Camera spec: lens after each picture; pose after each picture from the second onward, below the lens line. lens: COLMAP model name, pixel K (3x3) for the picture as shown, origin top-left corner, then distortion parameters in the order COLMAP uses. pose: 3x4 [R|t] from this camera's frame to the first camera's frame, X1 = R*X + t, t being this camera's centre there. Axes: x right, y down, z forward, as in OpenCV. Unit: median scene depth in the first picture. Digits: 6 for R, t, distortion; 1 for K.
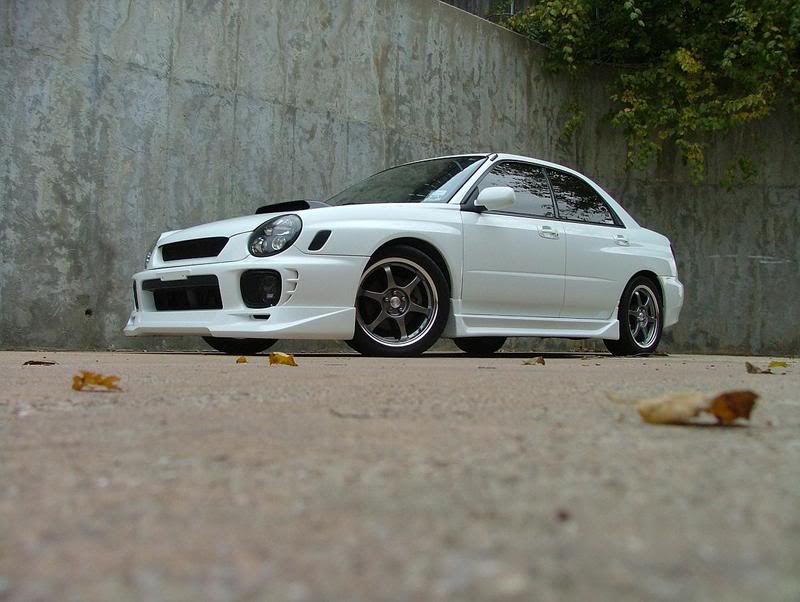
lens RADIAL K [[863.0, 0, 394.6], [0, 863.0, 334.9], [0, 0, 1]] dist [-0.209566, 0.263315]
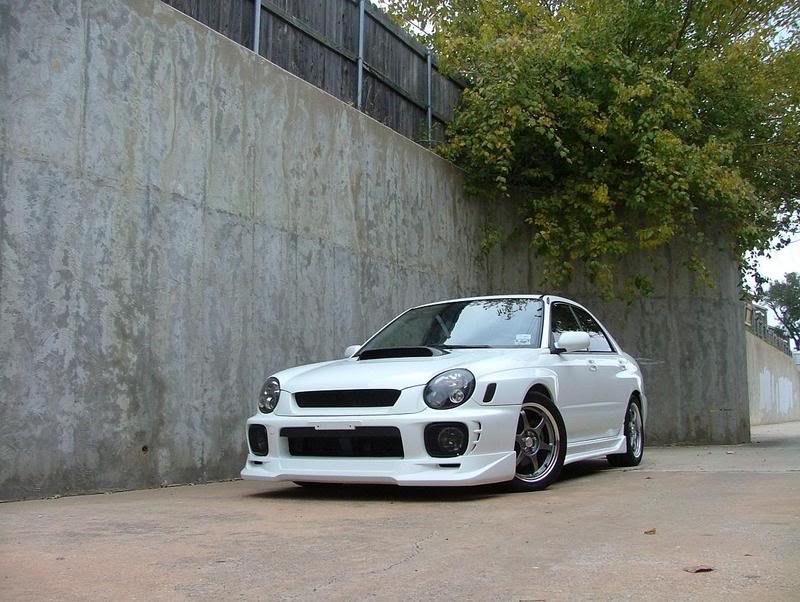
lens RADIAL K [[863.0, 0, 394.6], [0, 863.0, 334.9], [0, 0, 1]] dist [-0.209566, 0.263315]
pose [[0.960076, -0.006112, 0.279673, -0.334307], [0.031354, 0.995813, -0.085872, -0.060312], [-0.277977, 0.091212, 0.956247, -0.022032]]
